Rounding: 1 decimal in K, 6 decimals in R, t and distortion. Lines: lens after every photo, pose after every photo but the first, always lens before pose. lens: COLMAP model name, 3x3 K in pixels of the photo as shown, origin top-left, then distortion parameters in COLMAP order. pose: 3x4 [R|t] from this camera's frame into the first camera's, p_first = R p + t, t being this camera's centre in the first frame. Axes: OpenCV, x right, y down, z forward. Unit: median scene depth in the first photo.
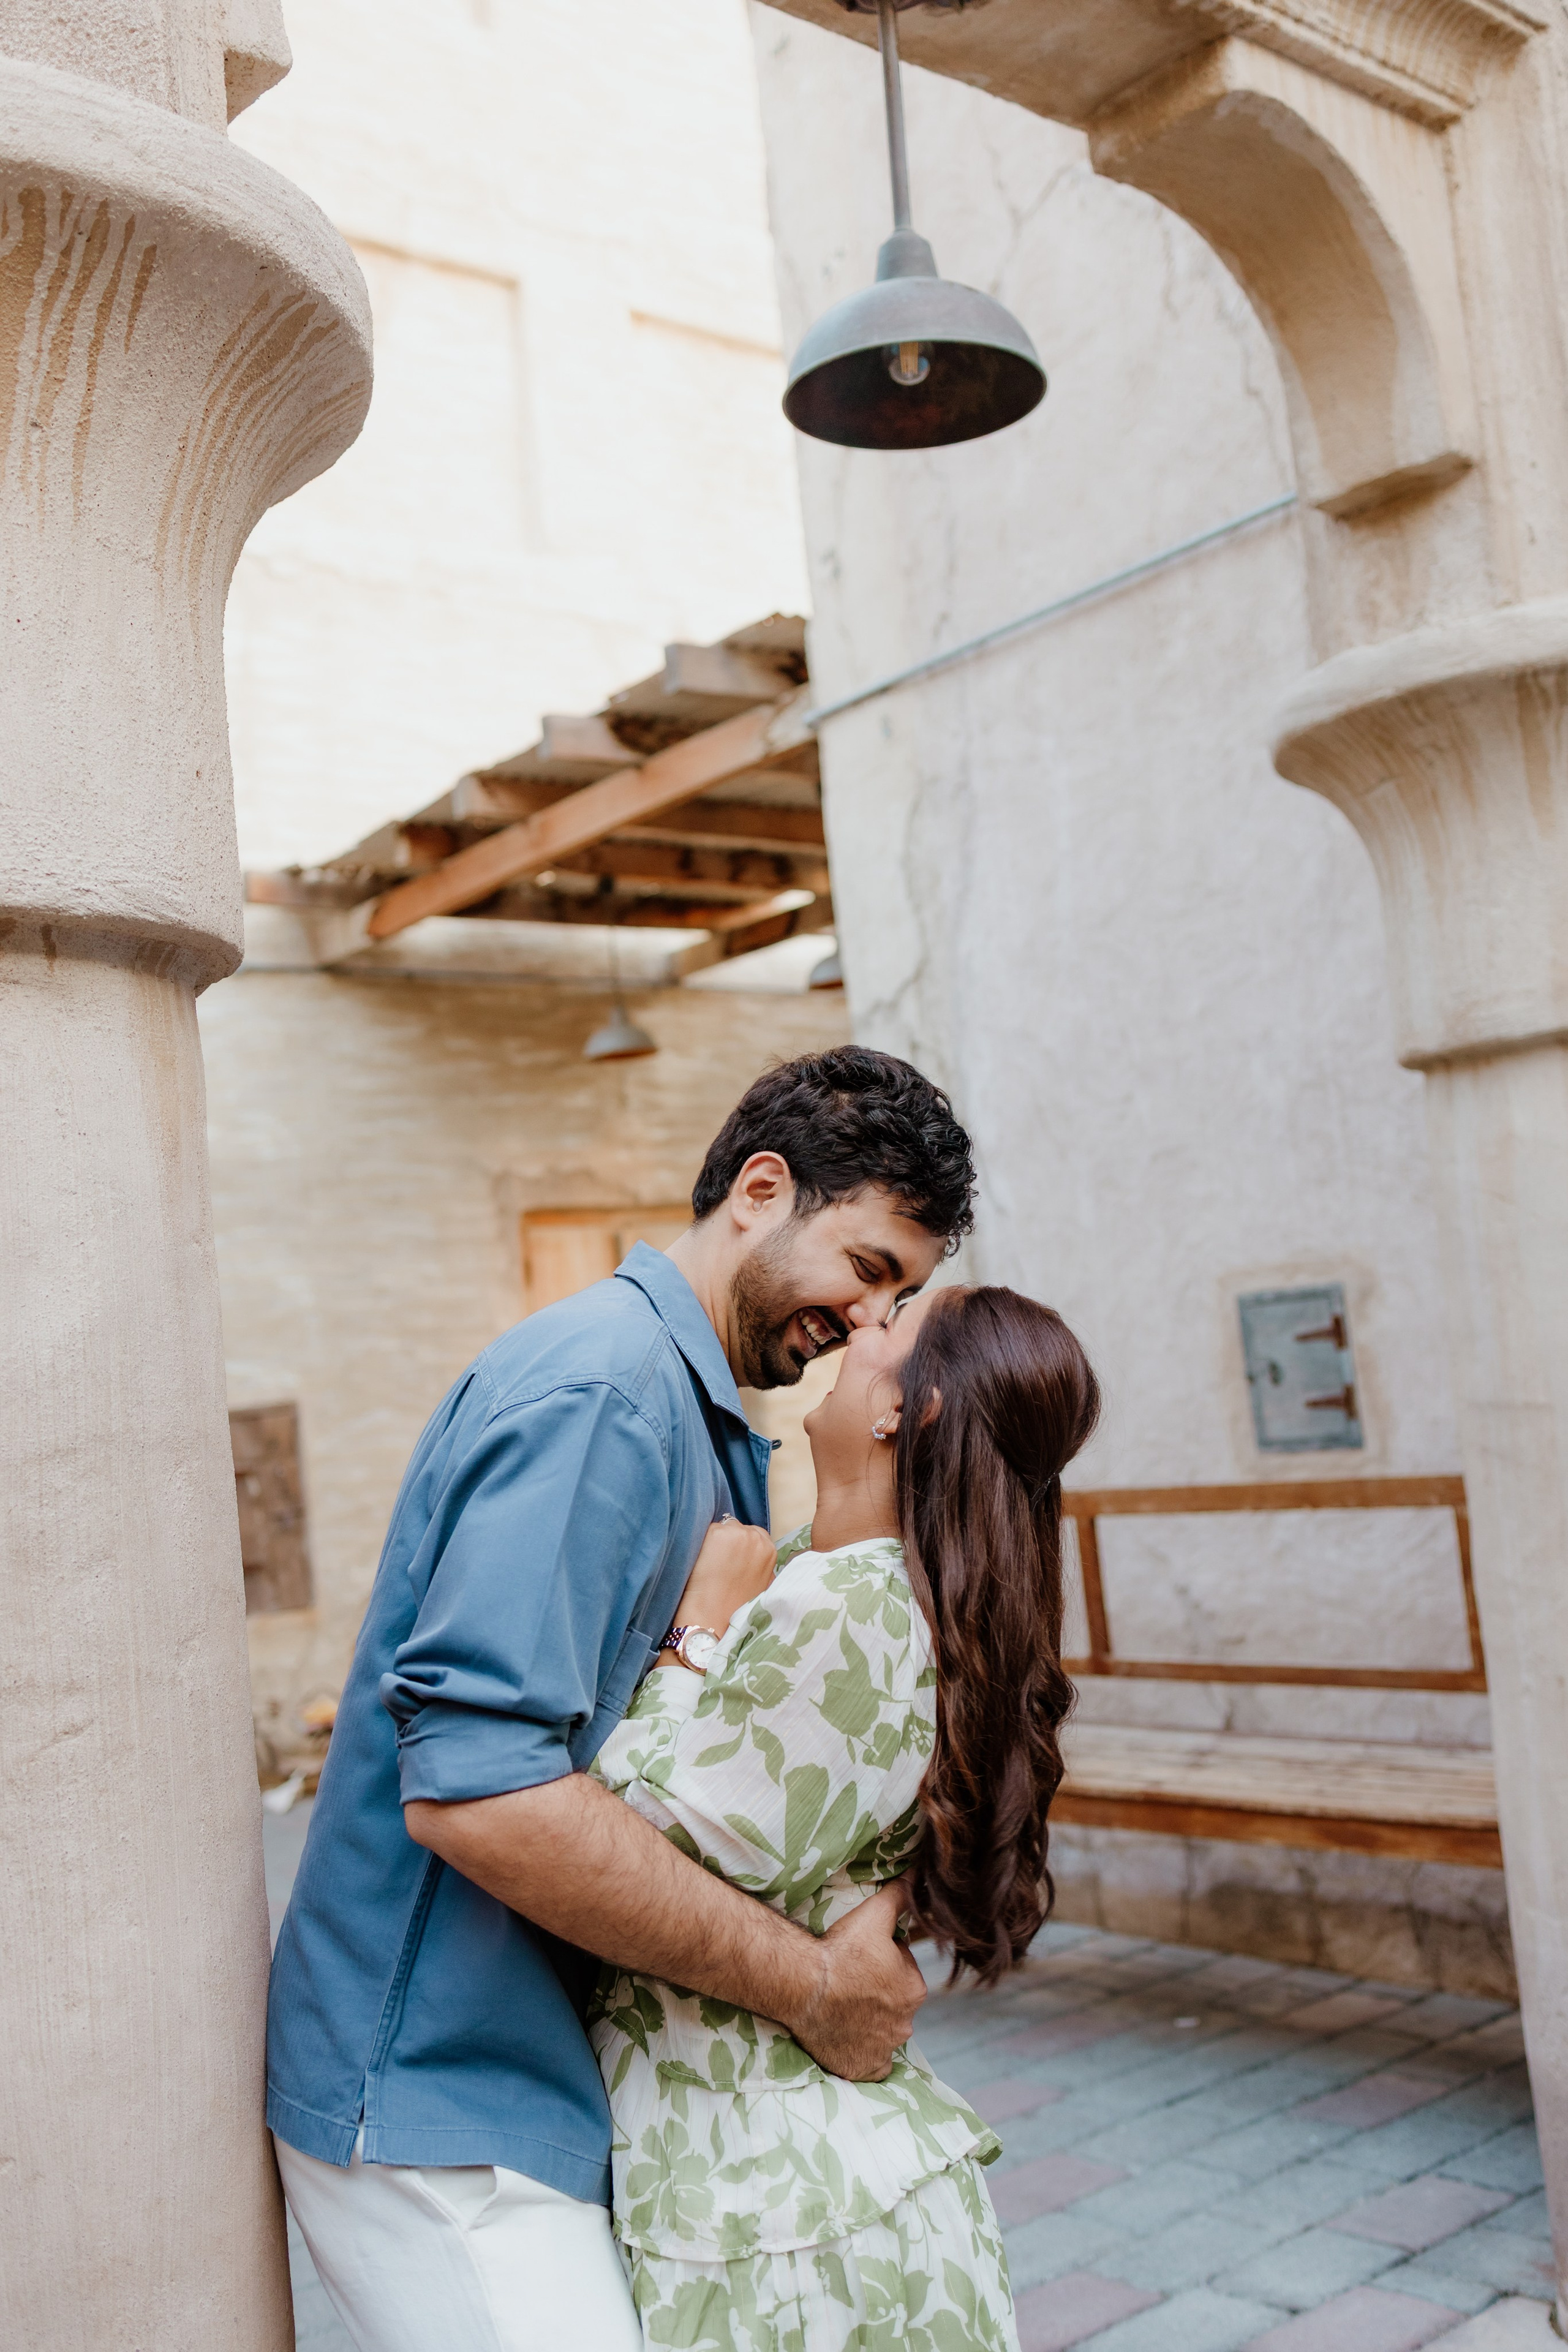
lens RADIAL K [[2346.1, 0, 775.4], [0, 2346.1, 1176.4], [0, 0, 1]] dist [-0.002839, 0.018817]
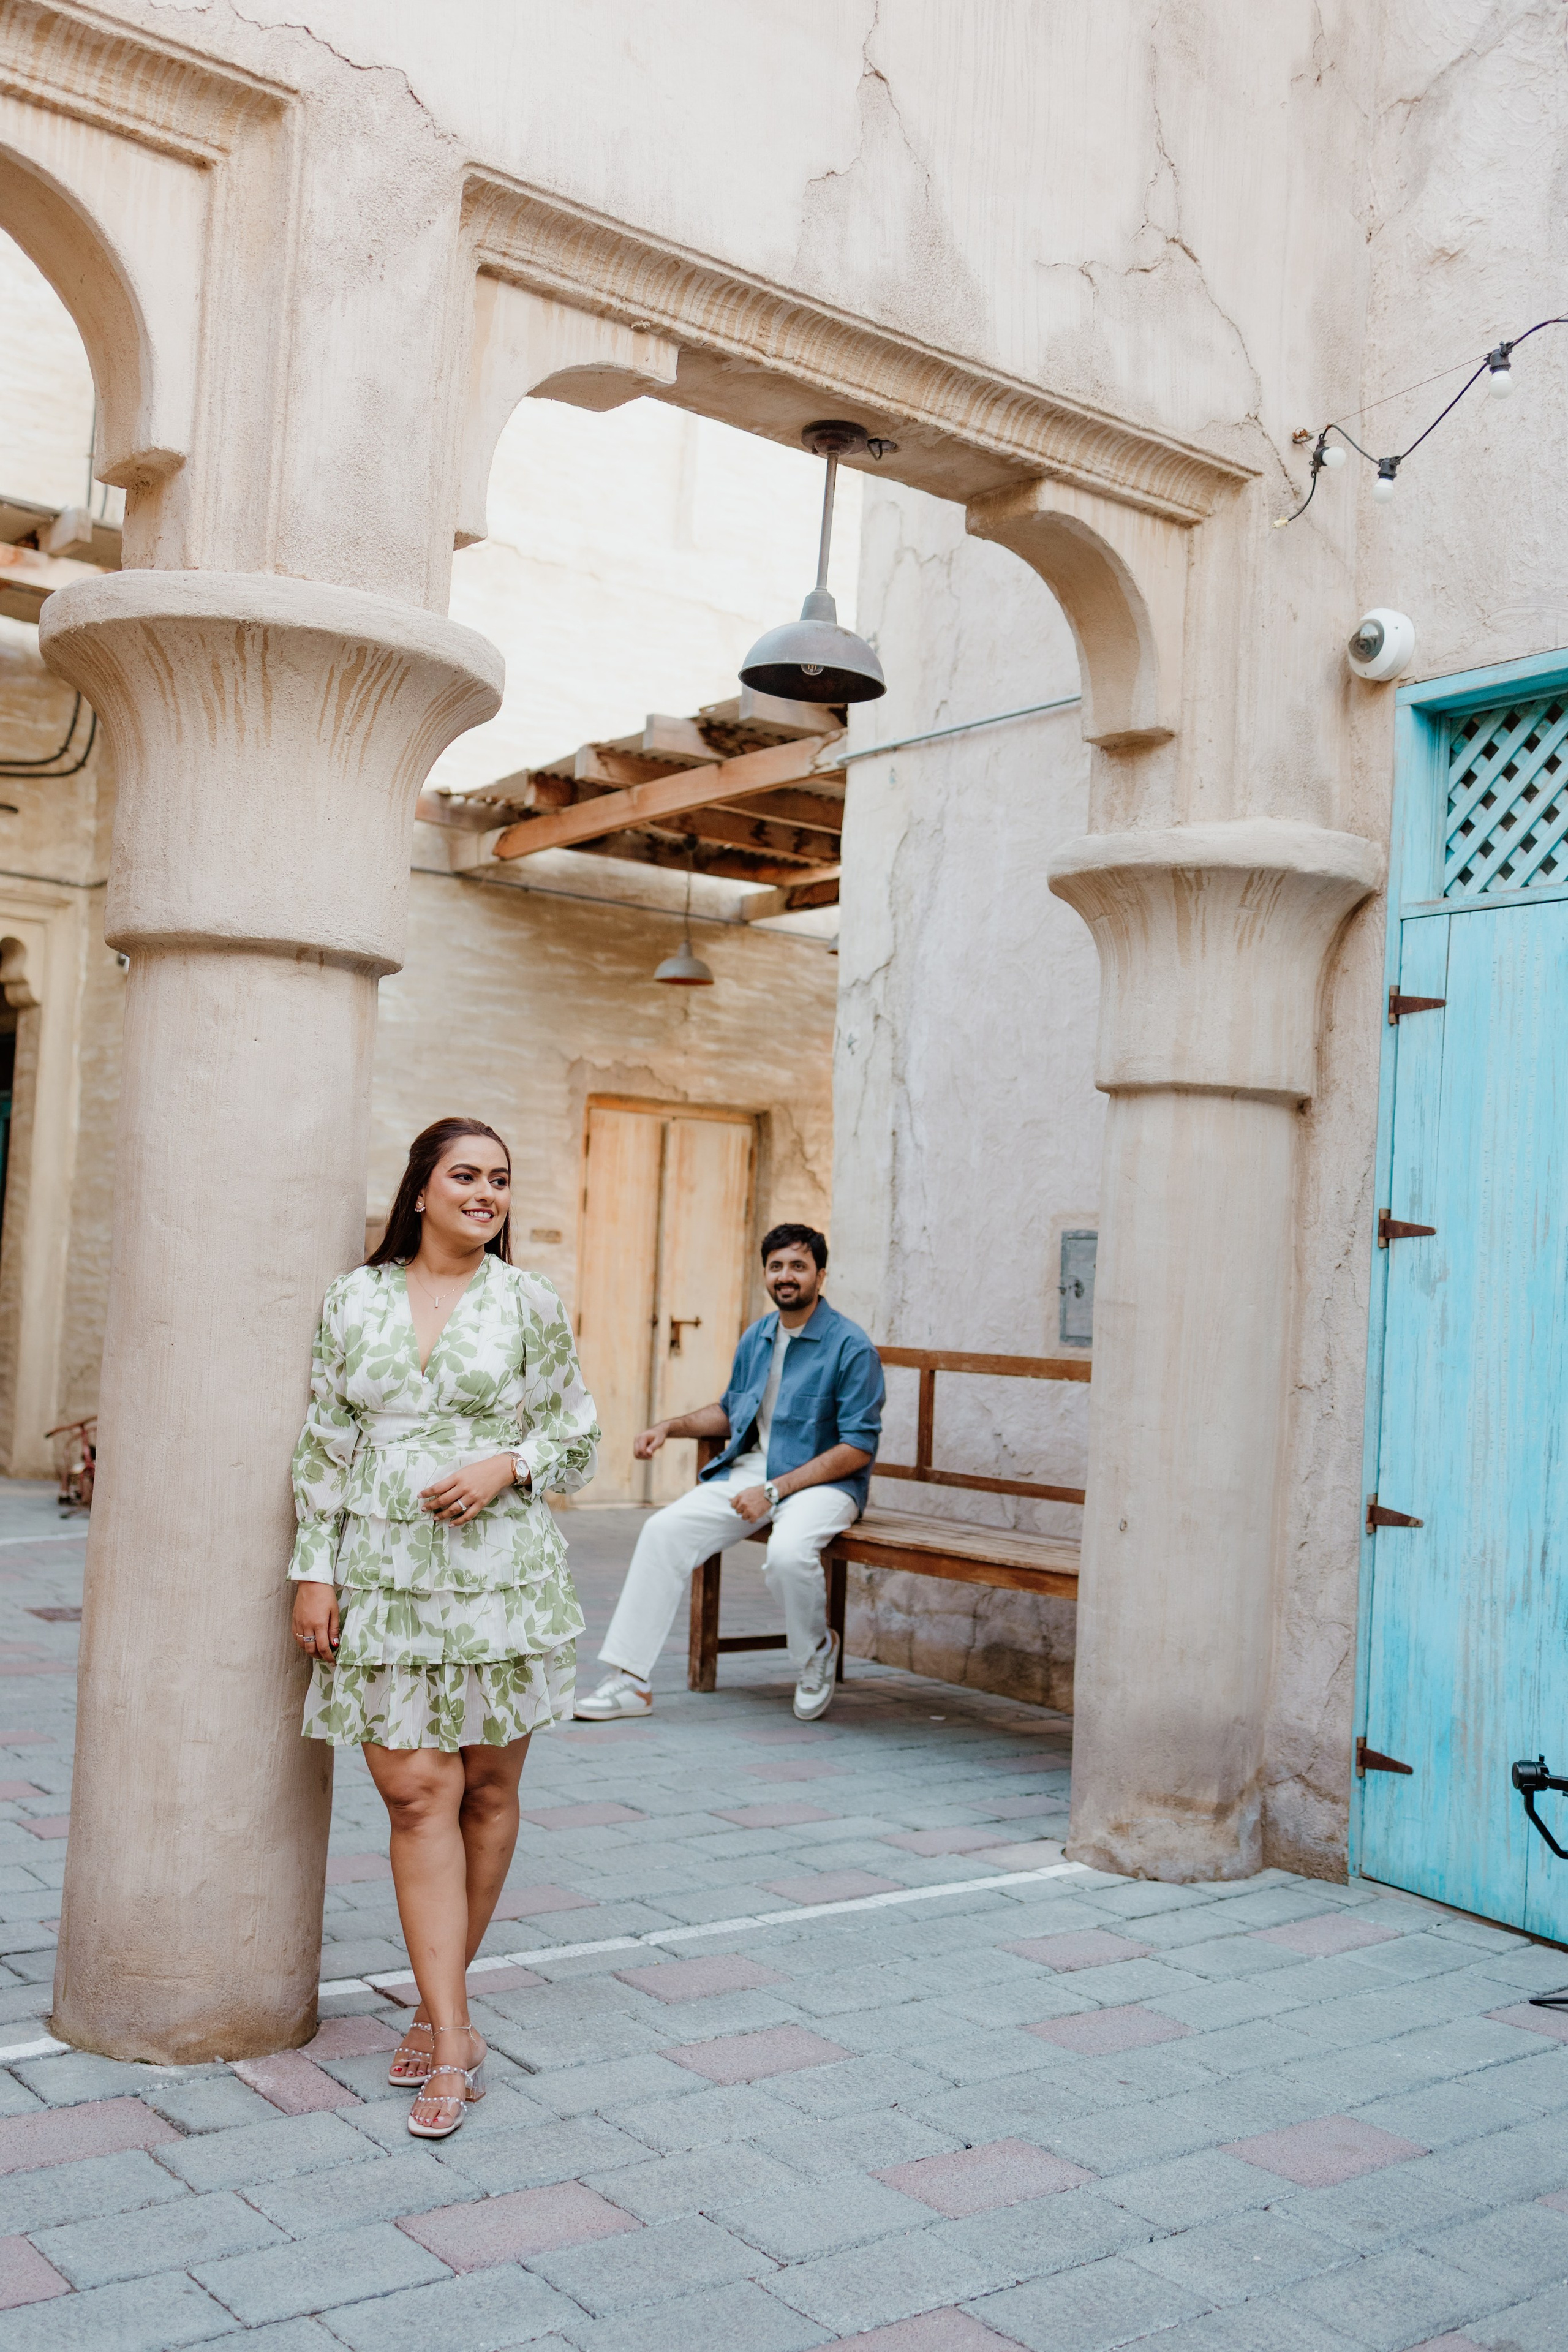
lens RADIAL K [[2336.6, 0, 788.2], [0, 2336.6, 1173.0], [0, 0, 1]] dist [0.017008, 0.011809]
pose [[0.988964, 0.144384, -0.033233, 0.098607], [-0.143012, 0.988892, 0.040502, -0.020730], [0.038712, -0.035302, 0.998627, -0.511125]]
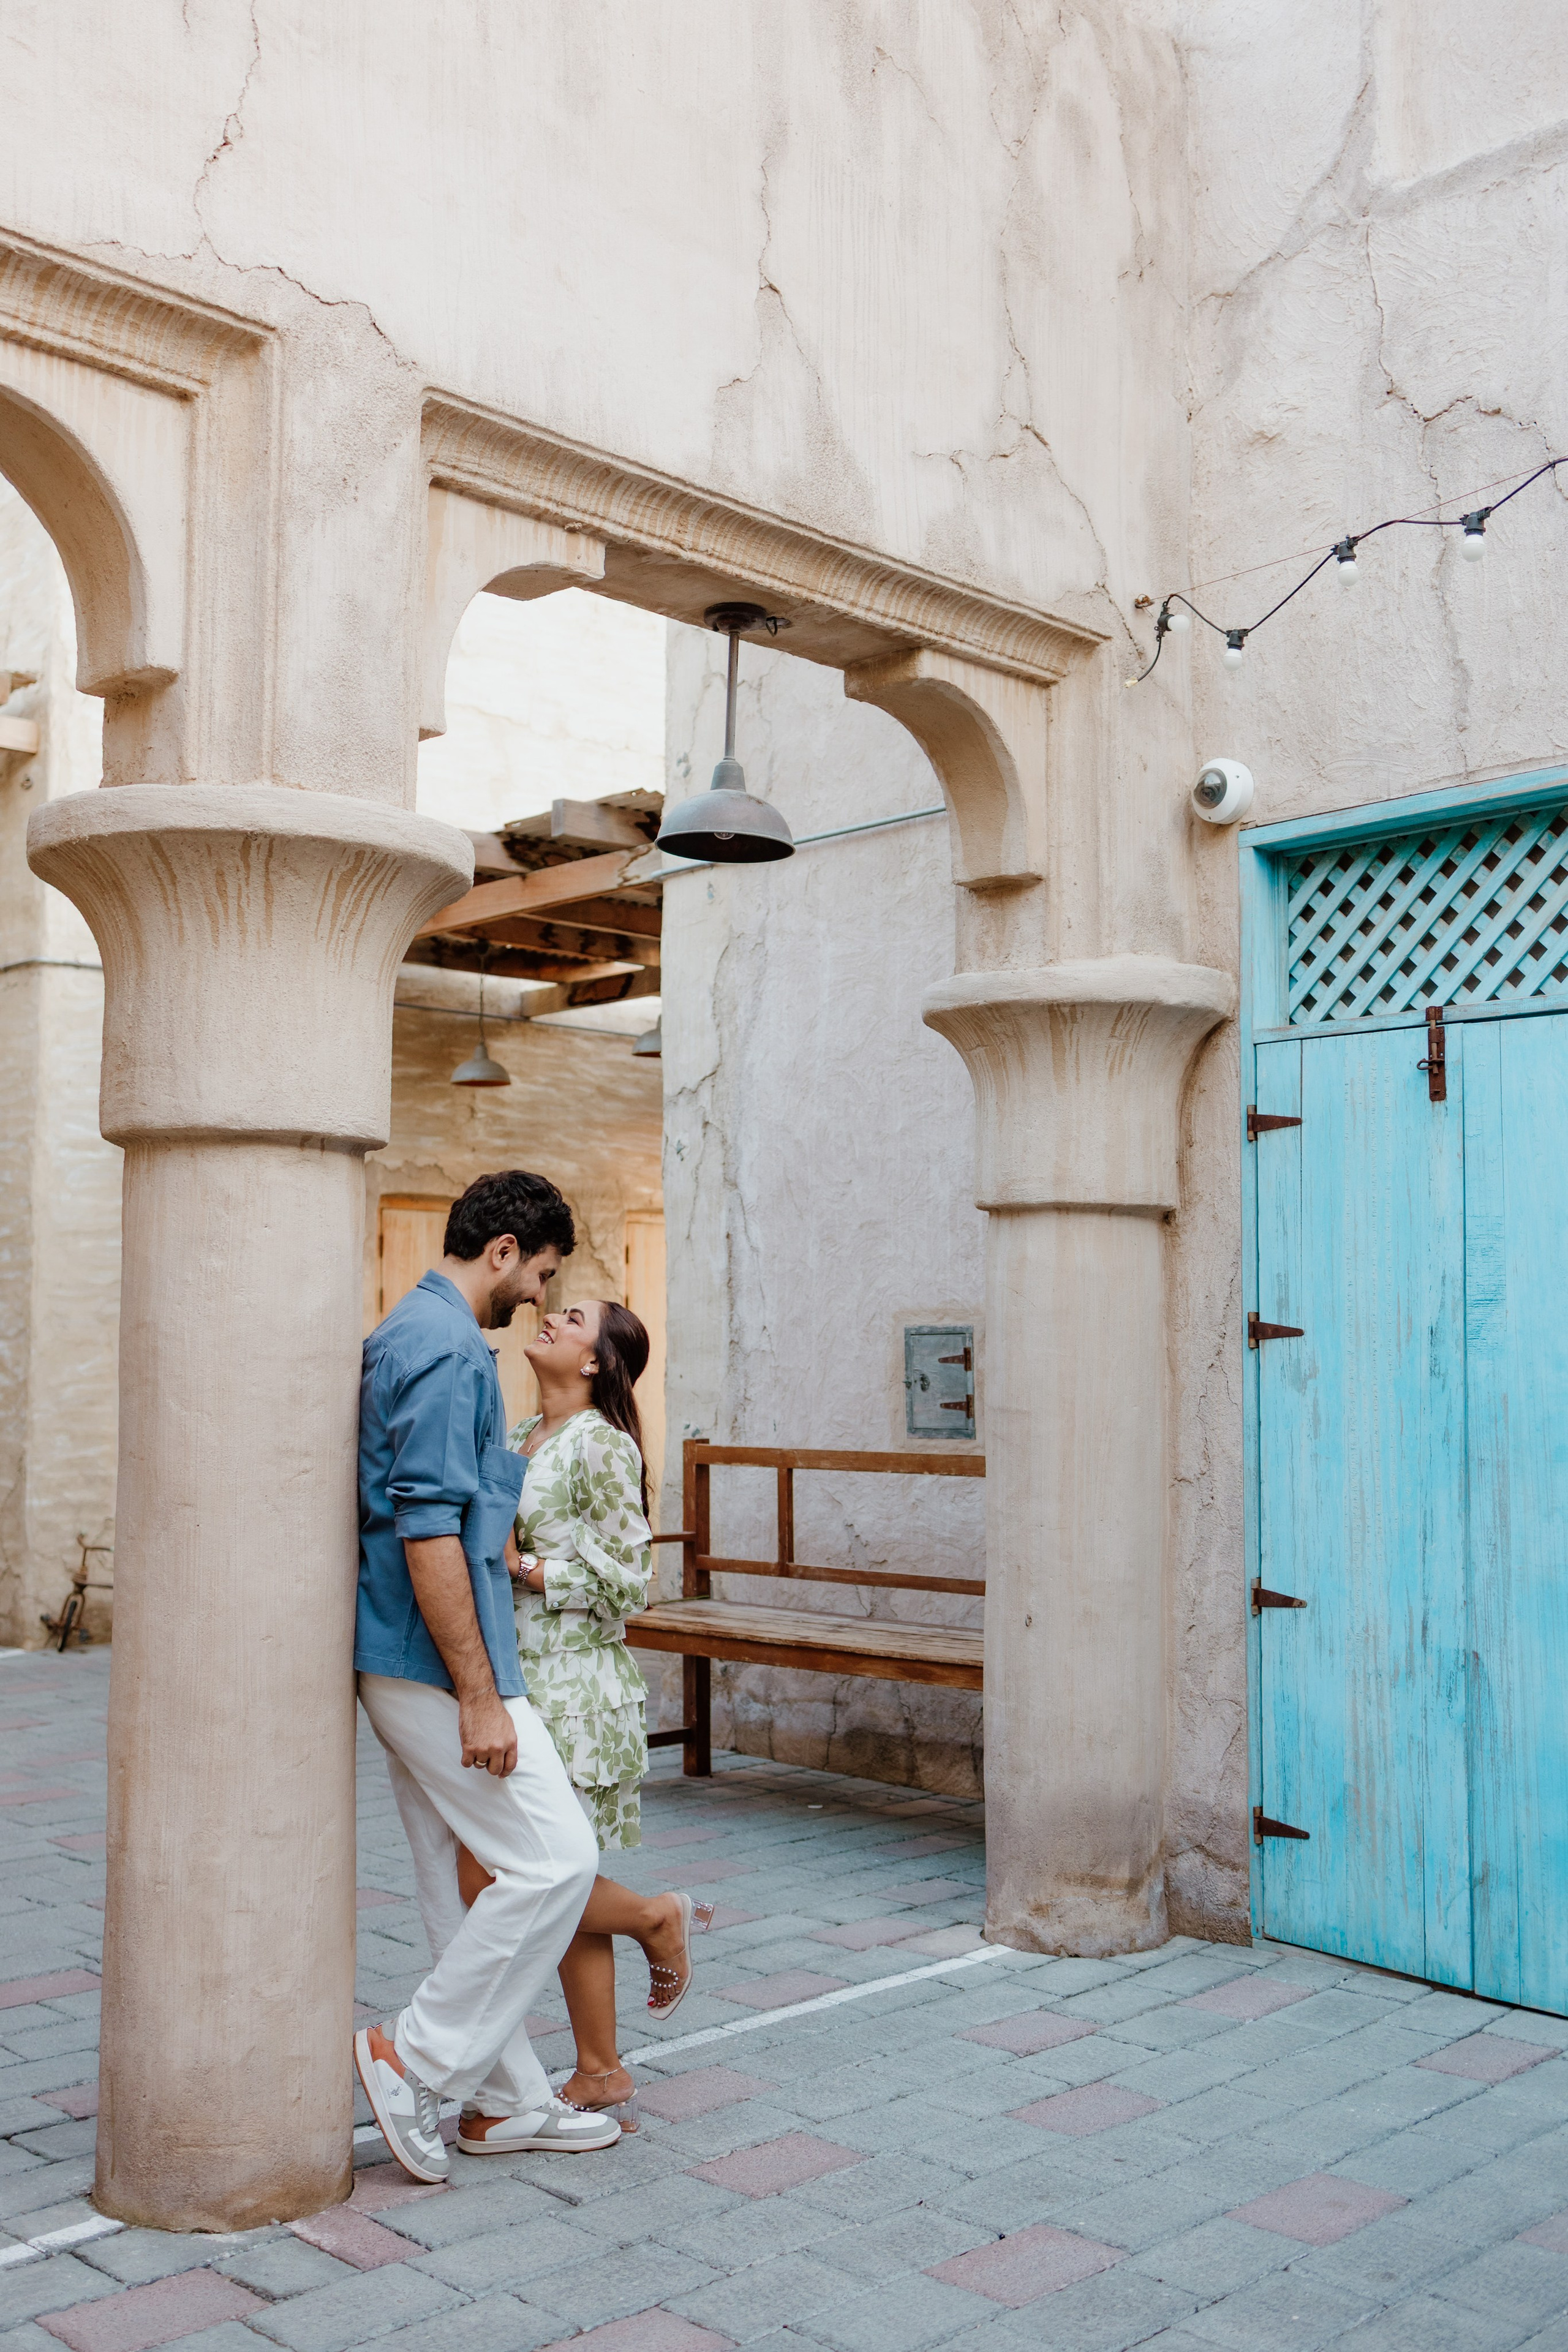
lens RADIAL K [[2334.9, 0, 786.4], [0, 2334.9, 1169.7], [0, 0, 1]] dist [0.020438, 0.024062]
pose [[0.990538, 0.104332, 0.089162, -0.021690], [-0.104769, 0.994497, 0.000220, -0.050834], [-0.088648, -0.009559, 0.996017, -0.570632]]
